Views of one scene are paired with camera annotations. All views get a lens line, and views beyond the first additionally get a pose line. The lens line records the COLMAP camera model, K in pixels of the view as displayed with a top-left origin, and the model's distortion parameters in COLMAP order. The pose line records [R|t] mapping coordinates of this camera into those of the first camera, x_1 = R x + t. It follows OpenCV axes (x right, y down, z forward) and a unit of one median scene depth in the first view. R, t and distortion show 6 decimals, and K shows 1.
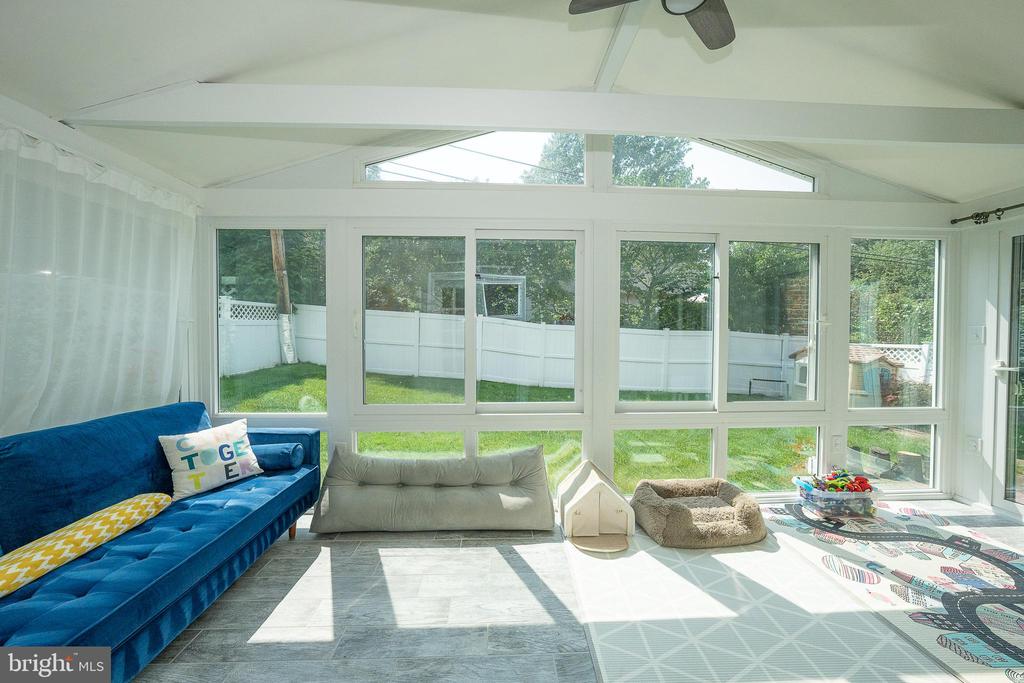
lens RADIAL K [[352.2, 0, 513.7], [0, 352.2, 334.5], [0, 0, 1]] dist [-0.024096, 0.004500]
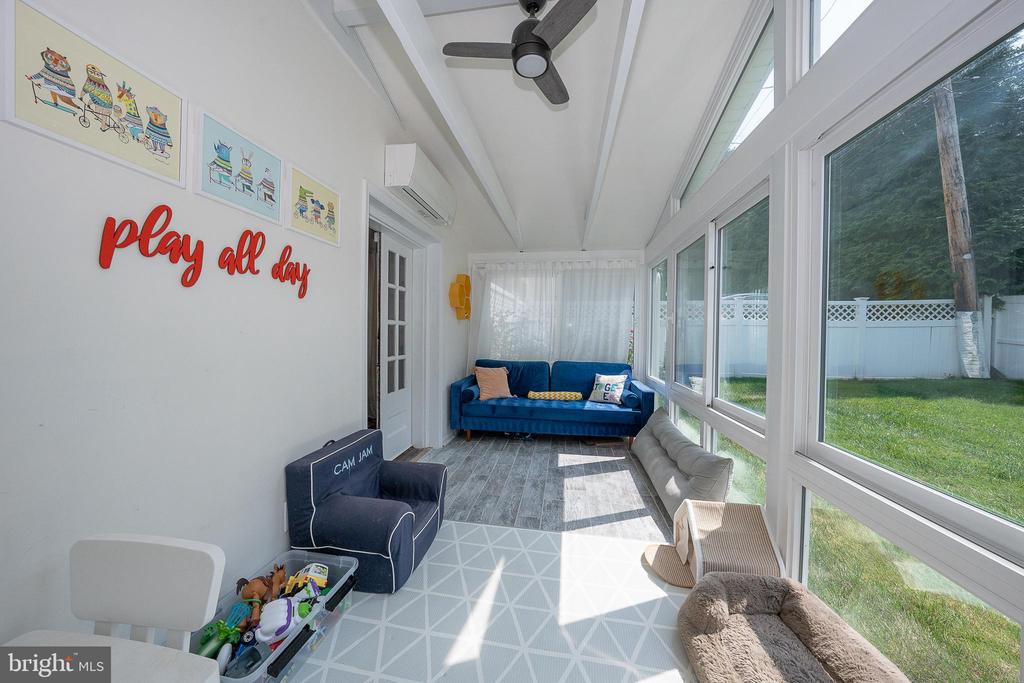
lens RADIAL K [[352.2, 0, 514.2], [0, 352.2, 343.3], [0, 0, 1]] dist [-0.024096, 0.004500]
pose [[-0.188158, 0.023307, -0.981862, 1.141494], [-0.018356, 0.999460, 0.027242, 0.036284], [0.981967, 0.023149, -0.187628, 0.761923]]
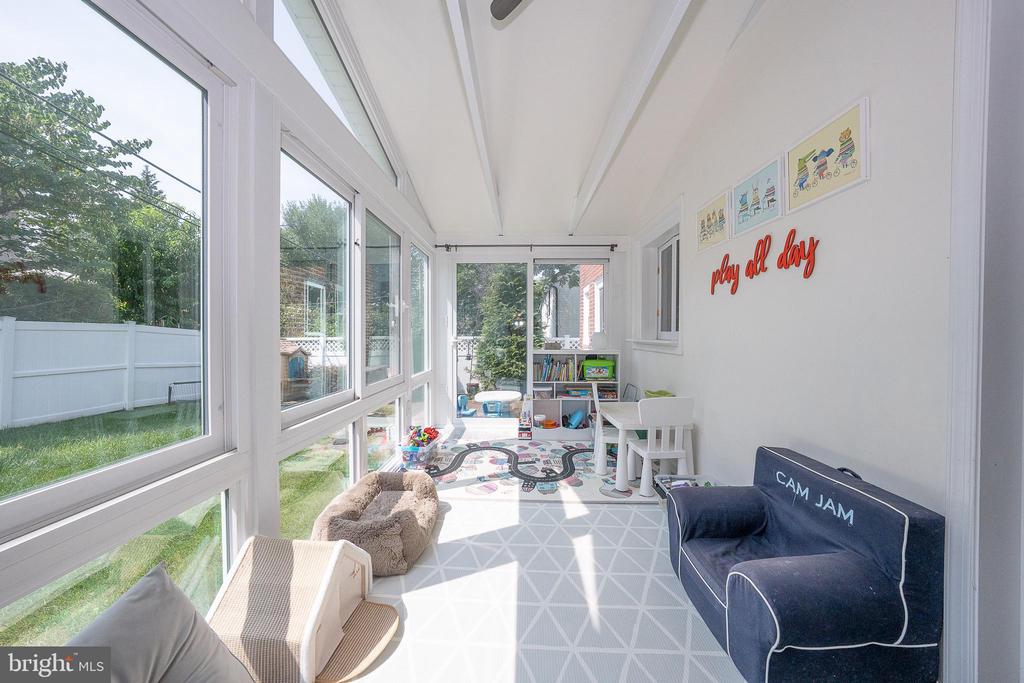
lens RADIAL K [[352.2, 0, 511.9], [0, 352.2, 338.1], [0, 0, 1]] dist [-0.024096, 0.004500]
pose [[0.066325, -0.015128, 0.997683, -0.317371], [0.007978, 0.999861, 0.014631, 0.072282], [-0.997766, 0.006989, 0.066437, 0.689966]]
